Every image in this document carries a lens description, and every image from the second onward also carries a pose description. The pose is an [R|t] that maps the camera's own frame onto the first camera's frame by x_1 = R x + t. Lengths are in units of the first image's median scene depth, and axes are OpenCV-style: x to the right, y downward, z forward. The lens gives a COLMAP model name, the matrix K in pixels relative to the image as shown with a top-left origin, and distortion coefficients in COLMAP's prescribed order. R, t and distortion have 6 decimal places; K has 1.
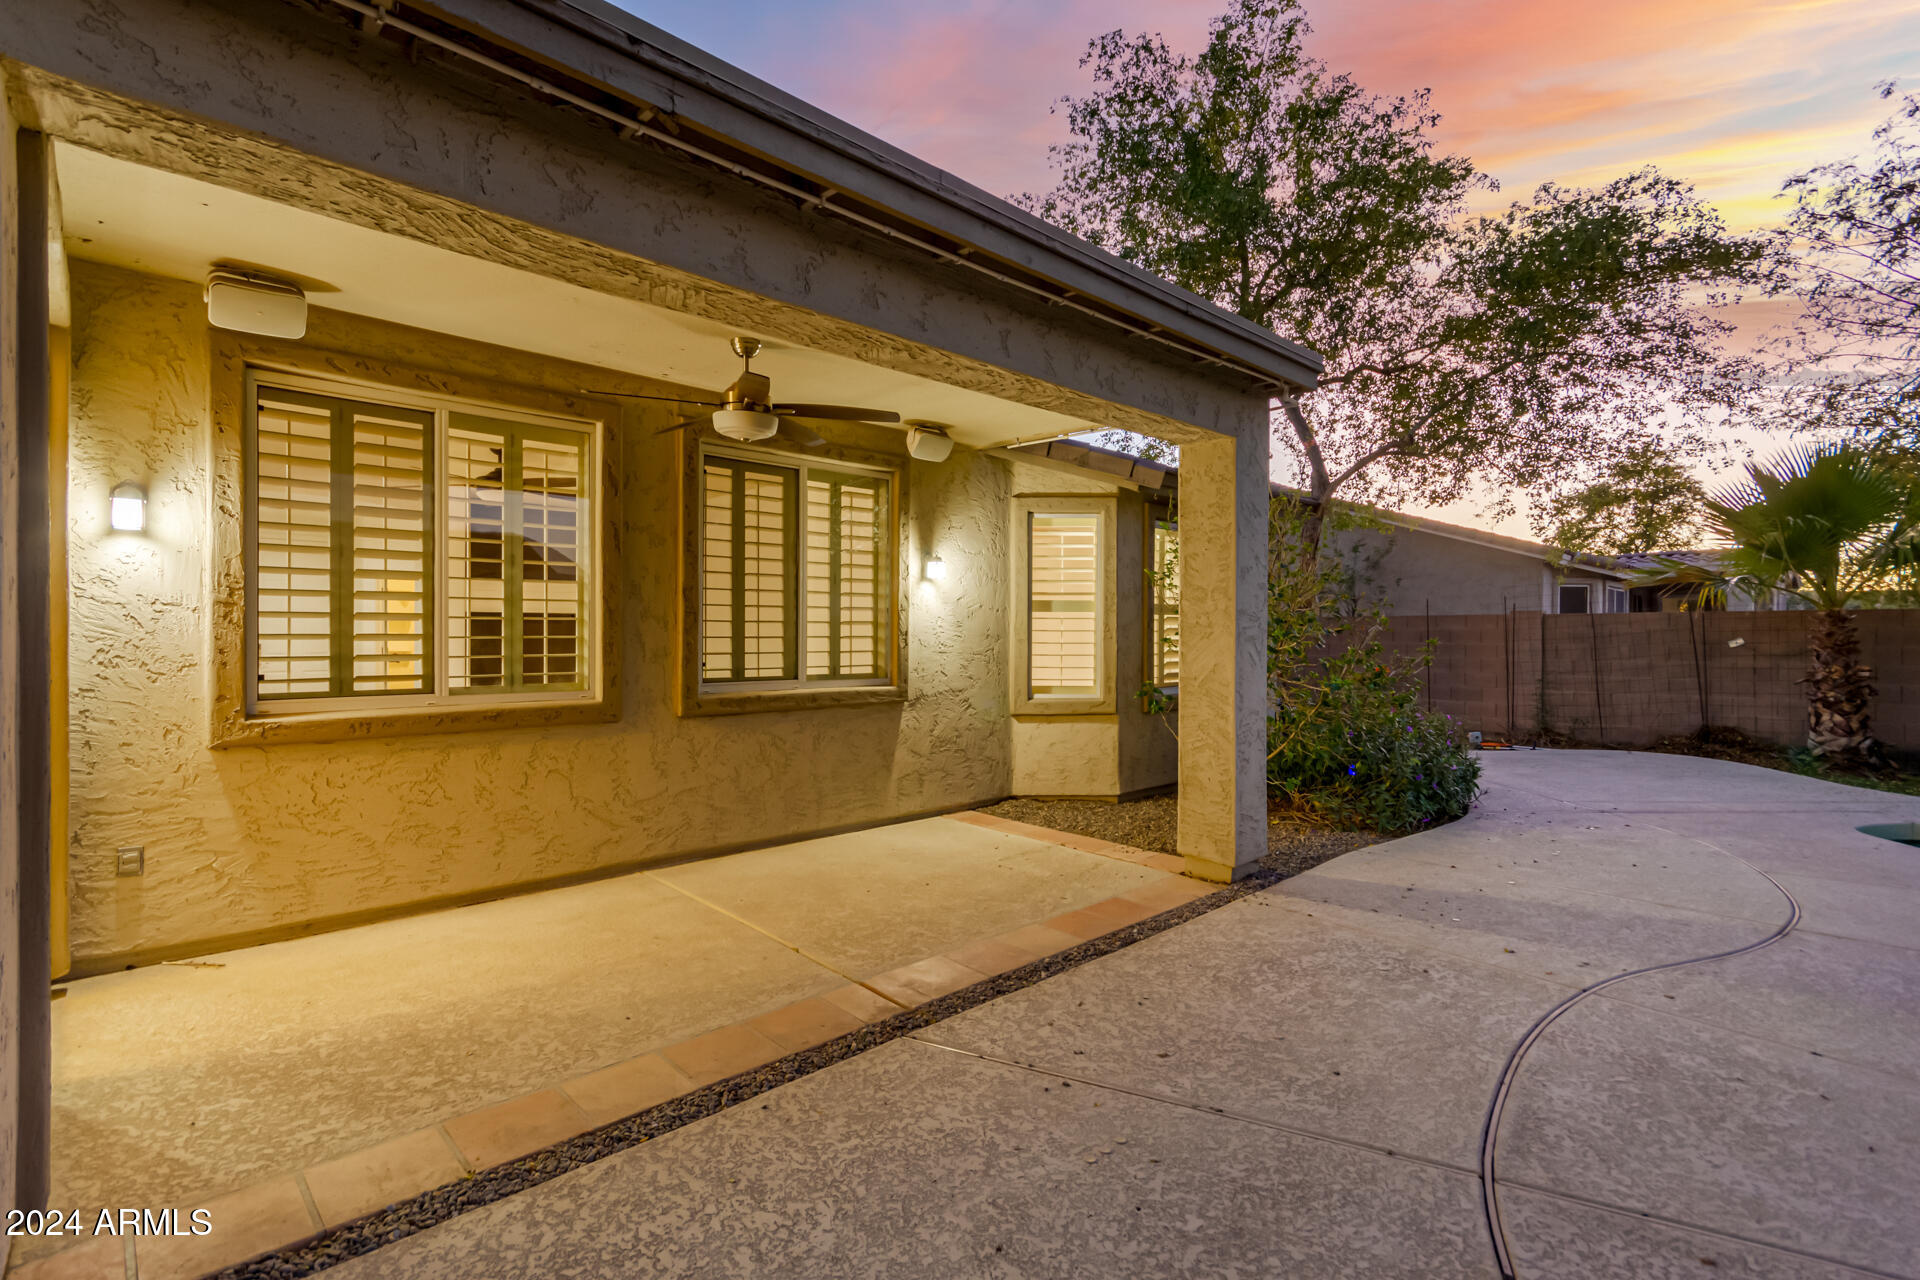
lens RADIAL K [[896.4, 0, 962.1], [0, 896.4, 634.0], [0, 0, 1]] dist [0.001452, 0.001028]
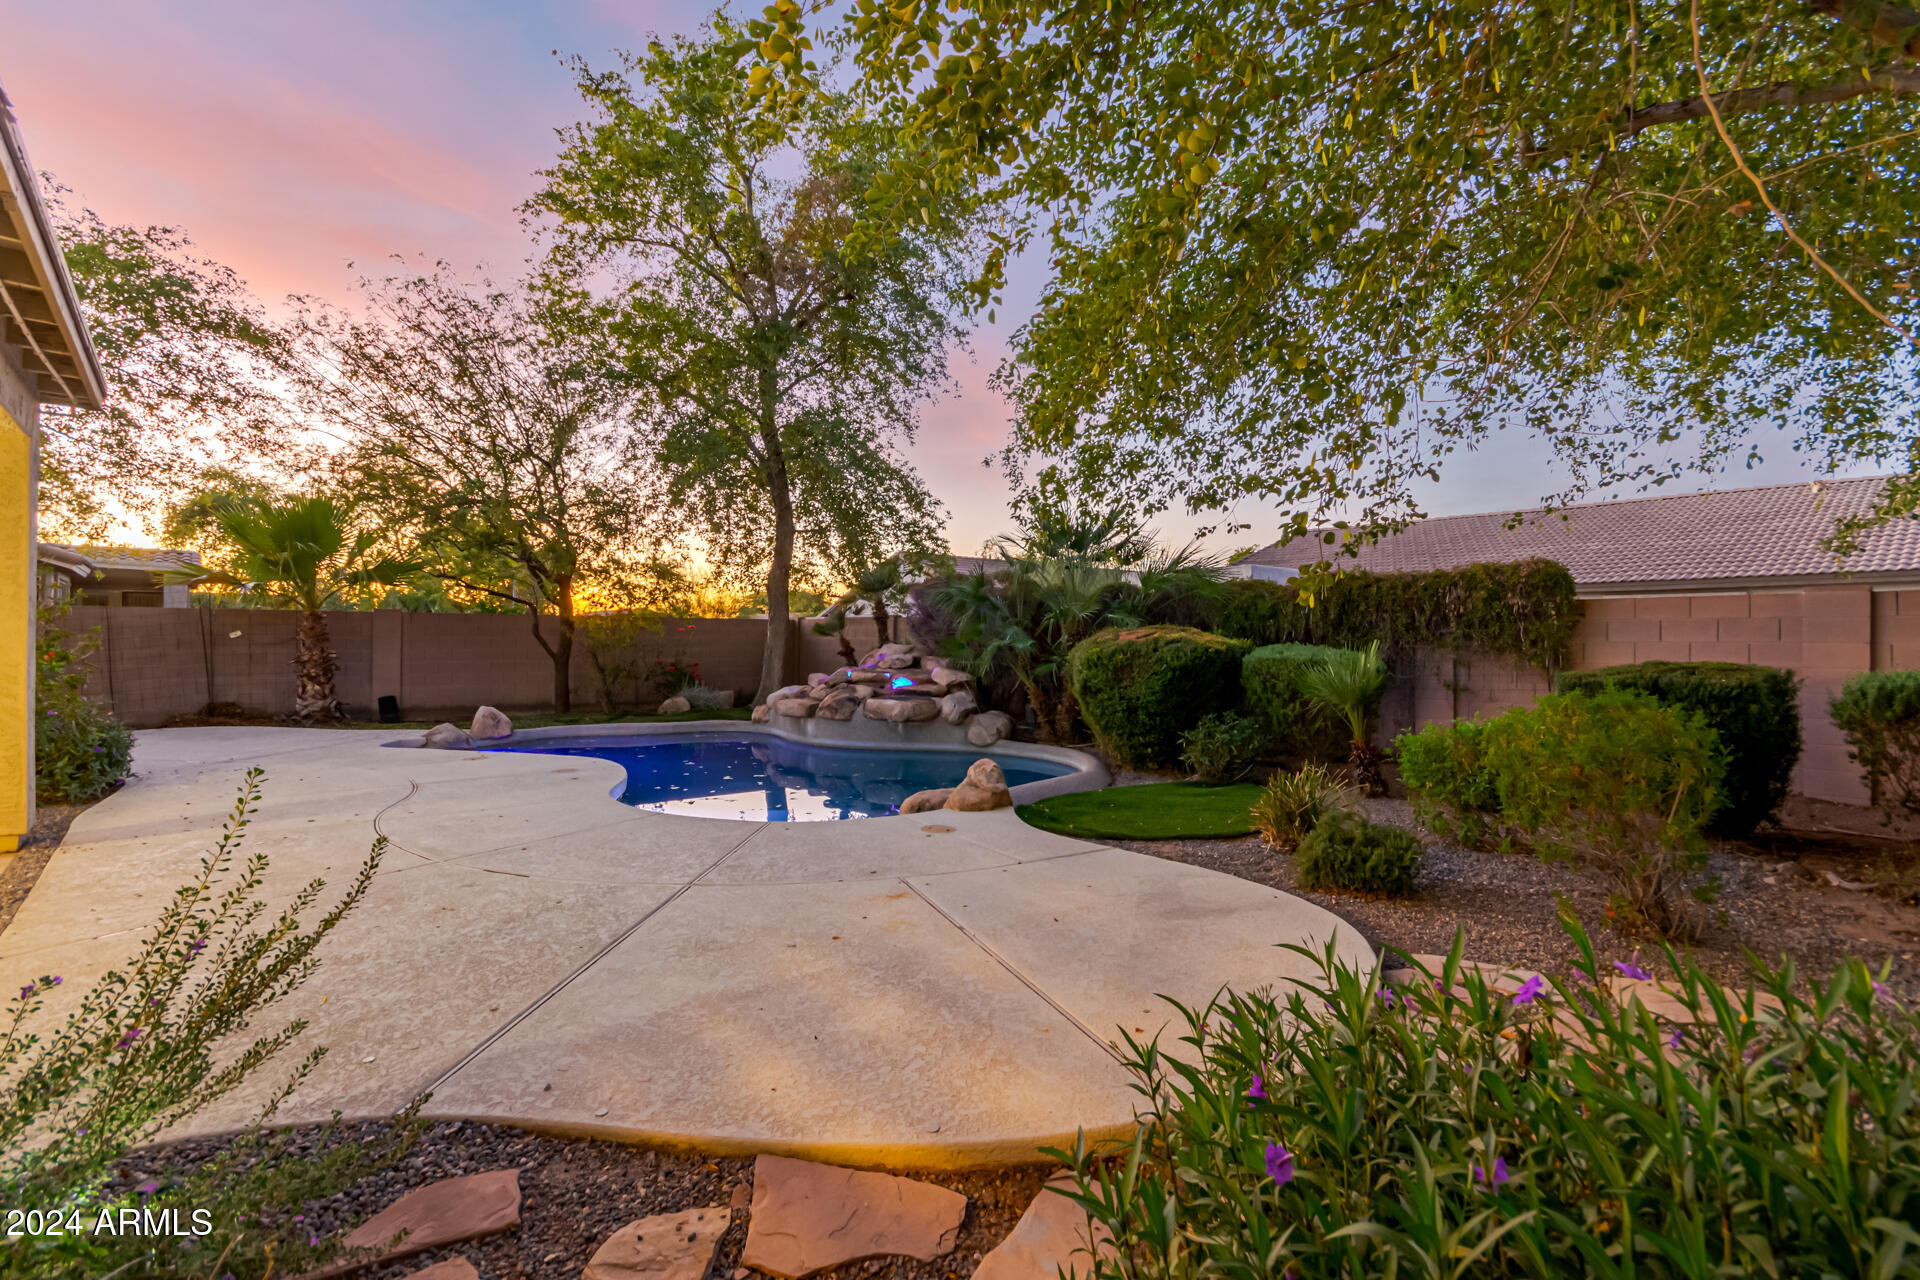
lens RADIAL K [[896.4, 0, 969.2], [0, 896.4, 639.9], [0, 0, 1]] dist [0.001452, 0.001028]
pose [[0.054560, -0.001591, 0.998509, -0.794209], [-0.008461, 0.999962, 0.002056, 0.015799], [-0.998475, -0.008561, 0.054544, -0.209371]]
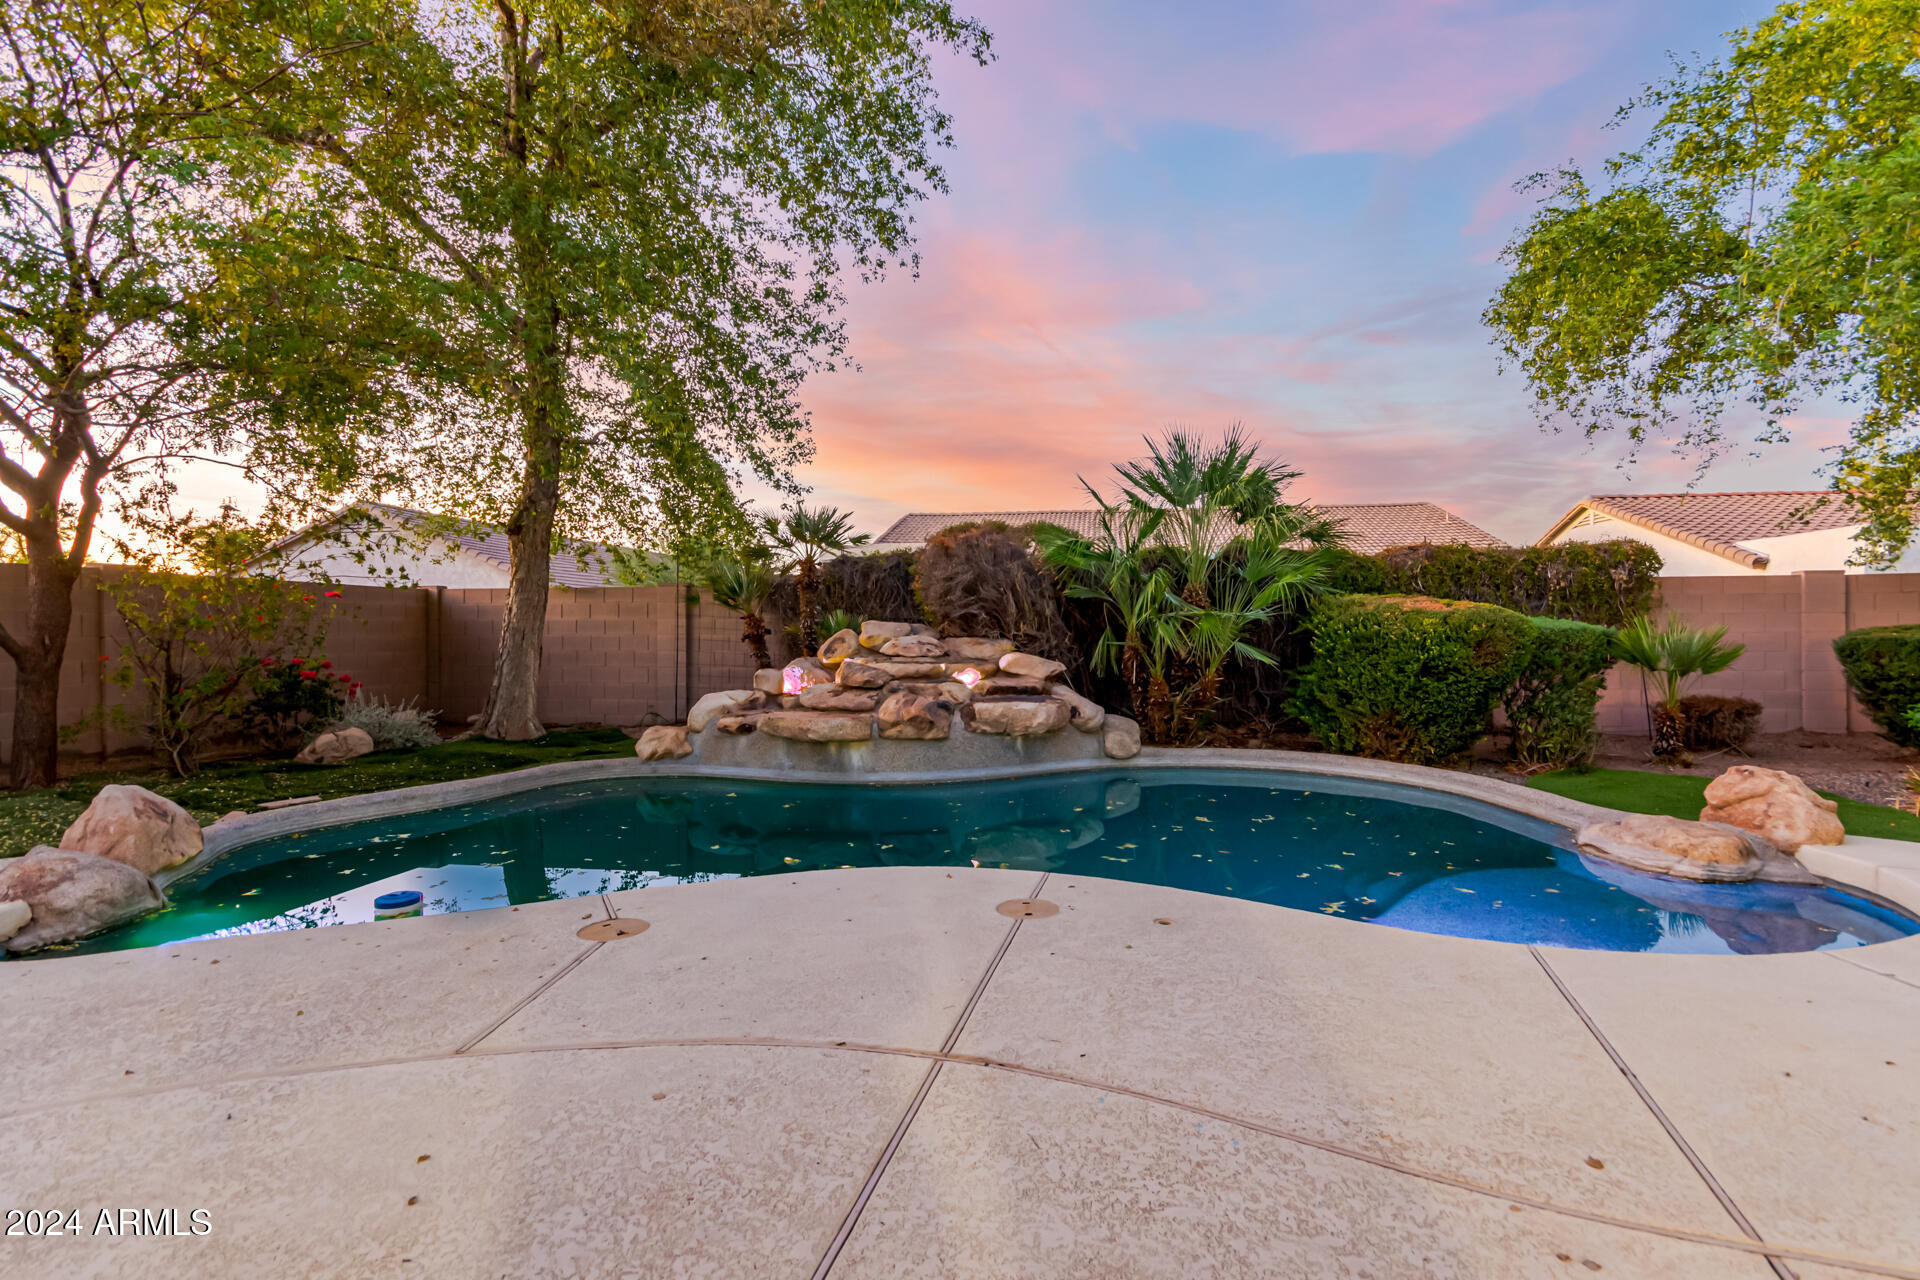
lens RADIAL K [[883.1, 0, 974.3], [0, 883.1, 639.3], [0, 0, 1]] dist [0.003428, 0.000003]
pose [[-0.605493, -0.003369, 0.795844, 0.459231], [-0.001002, 0.999993, 0.003471, 0.069212], [-0.795850, 0.001305, -0.605492, 1.207886]]
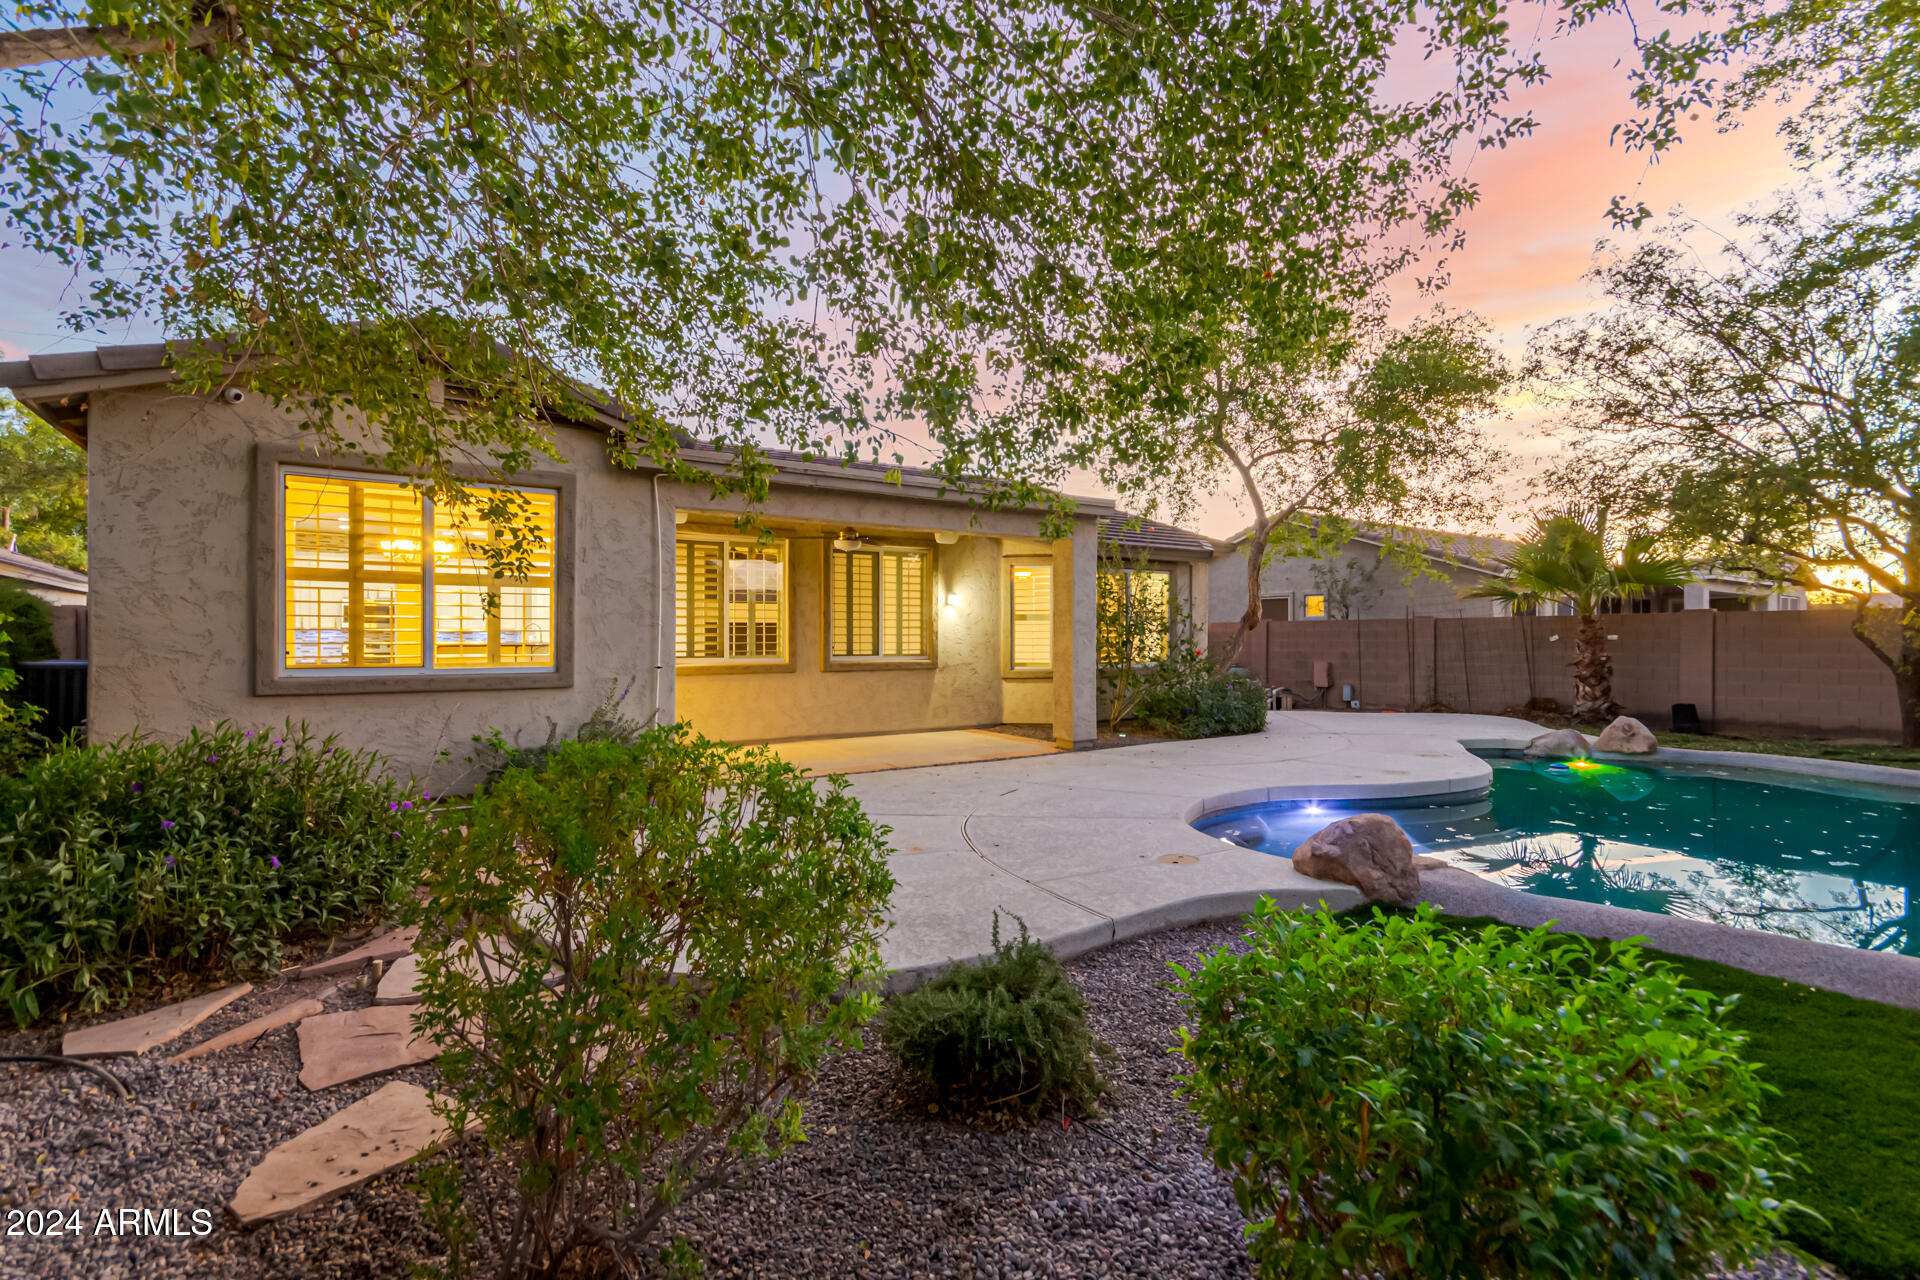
lens RADIAL K [[896.4, 0, 965.7], [0, 896.4, 635.7], [0, 0, 1]] dist [0.001452, 0.001028]
pose [[0.986209, -0.004300, -0.165449, 0.459667], [0.003667, 0.999985, -0.004128, 0.019805], [0.165464, 0.003464, 0.986210, -1.282614]]
